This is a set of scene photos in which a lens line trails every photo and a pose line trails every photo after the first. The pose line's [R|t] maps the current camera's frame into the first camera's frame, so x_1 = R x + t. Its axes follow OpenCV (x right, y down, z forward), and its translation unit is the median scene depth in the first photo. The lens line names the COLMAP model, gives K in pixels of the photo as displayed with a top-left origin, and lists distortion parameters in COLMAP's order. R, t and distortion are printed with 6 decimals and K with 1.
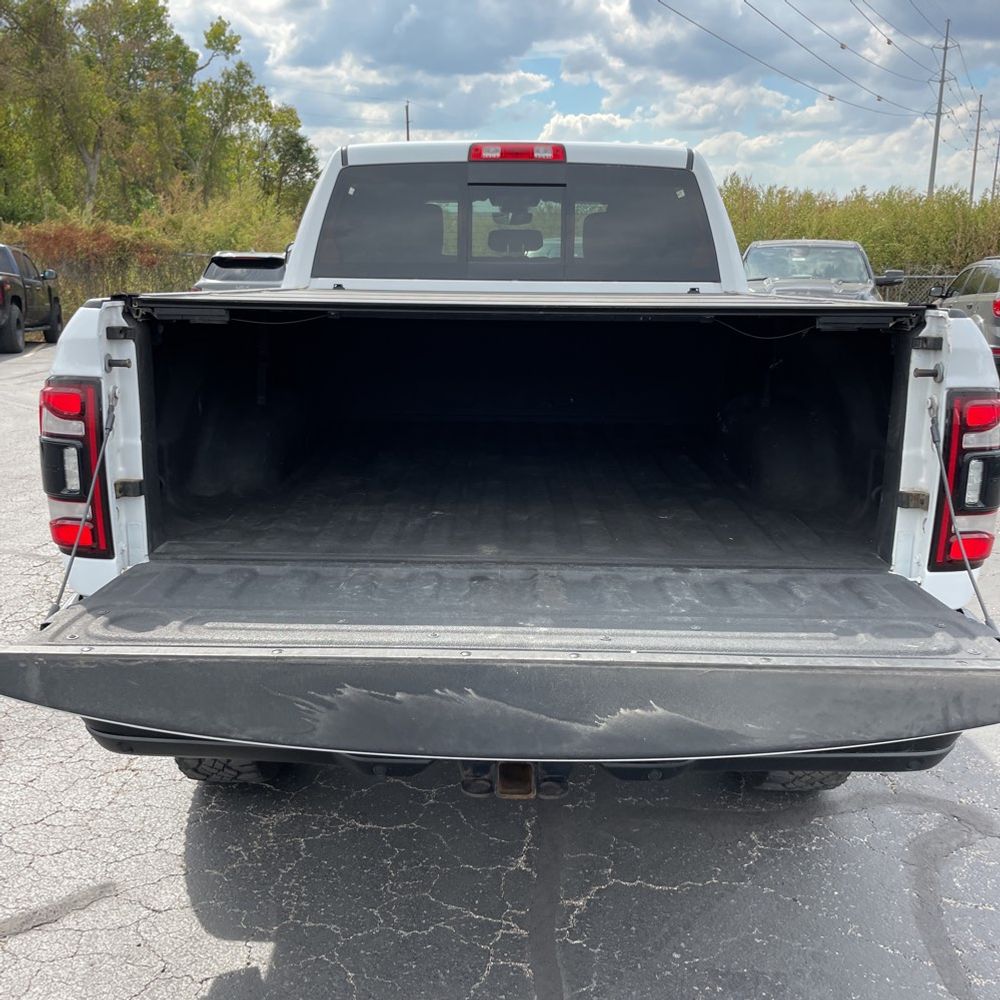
lens RADIAL K [[1018.0, 0, 497.7], [0, 1018.0, 494.4], [0, 0, 1]] dist [0.047067, 0.000000]
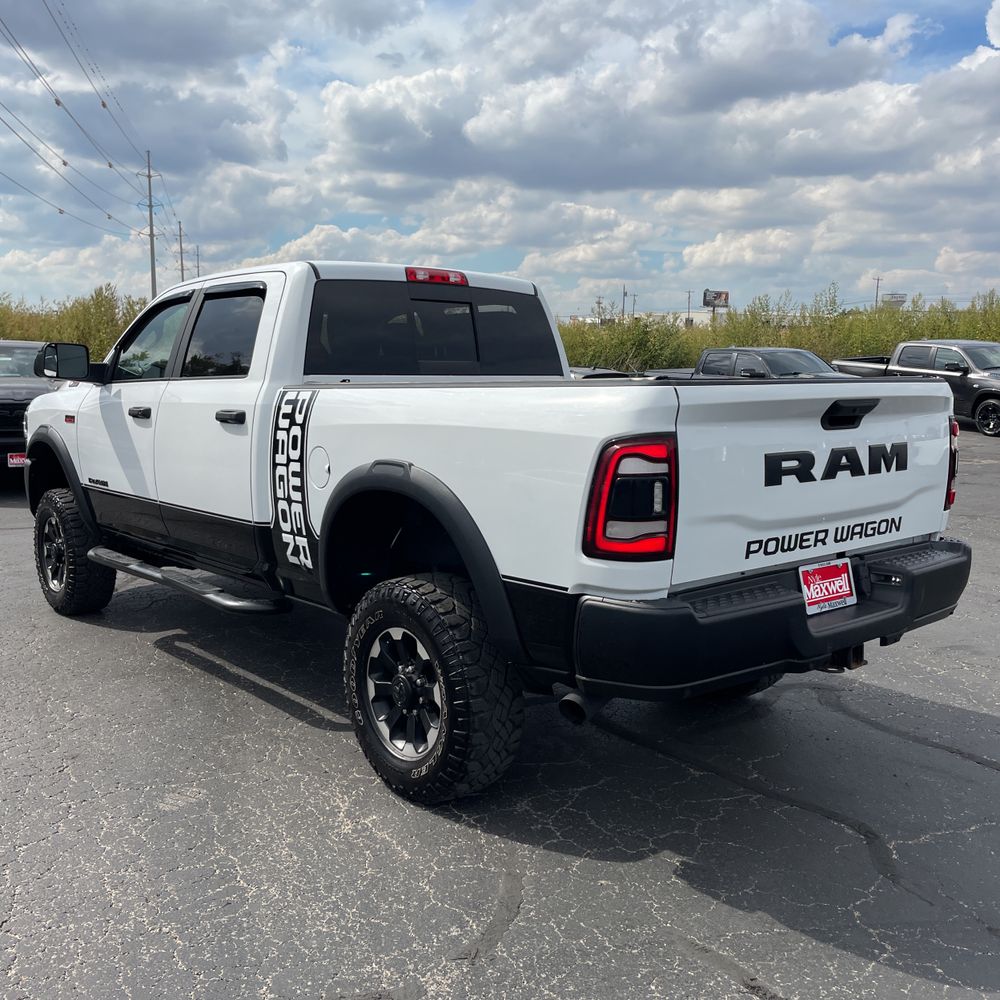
lens RADIAL K [[1018.0, 0, 500.5], [0, 1018.0, 489.0], [0, 0, 1]] dist [0.047067, 0.000000]
pose [[0.745654, -0.082687, 0.661183, -0.775100], [0.153420, 0.986915, -0.049598, 0.000229], [-0.648430, 0.138422, 0.748584, 0.040770]]
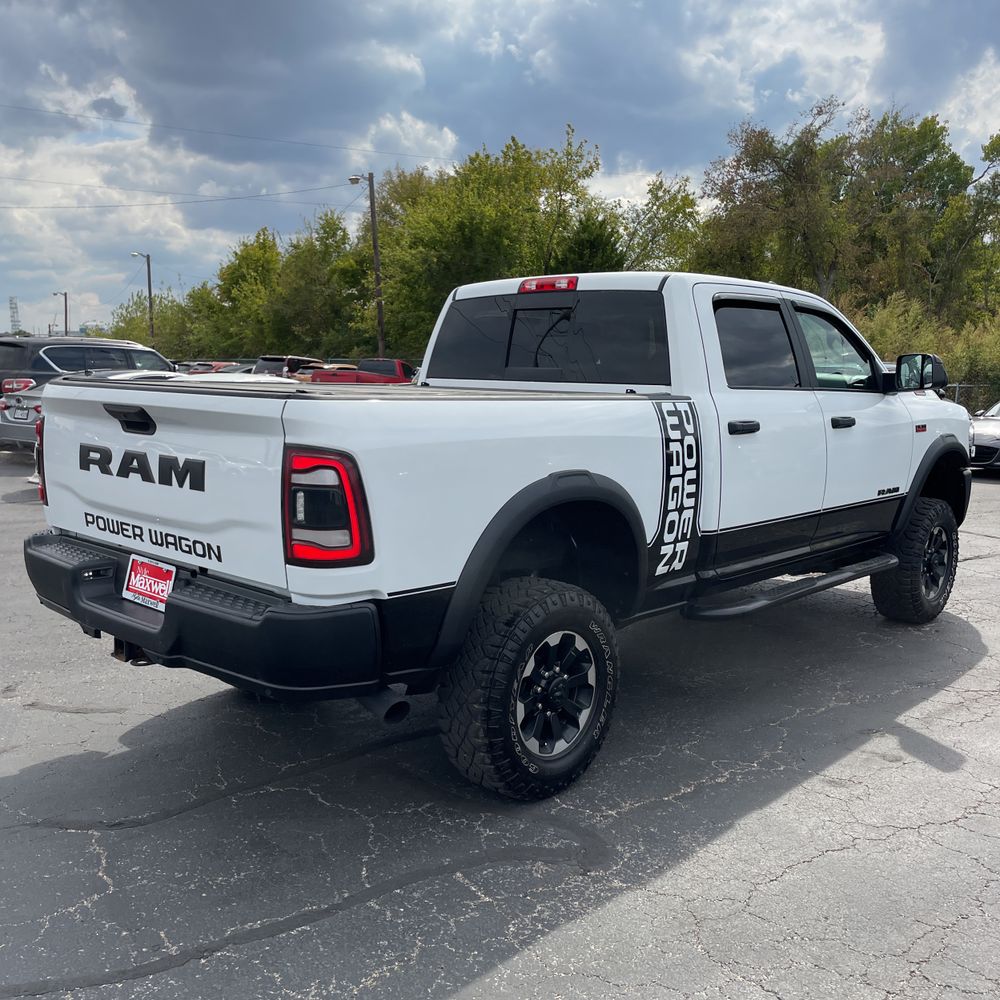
lens RADIAL K [[1018.0, 0, 474.8], [0, 1018.0, 489.6], [0, 0, 1]] dist [0.047067, 0.000000]
pose [[-0.783473, -0.099357, 0.613431, -0.731458], [0.097111, 0.955433, 0.278780, -0.421889], [-0.613791, 0.277987, -0.738907, 1.924504]]
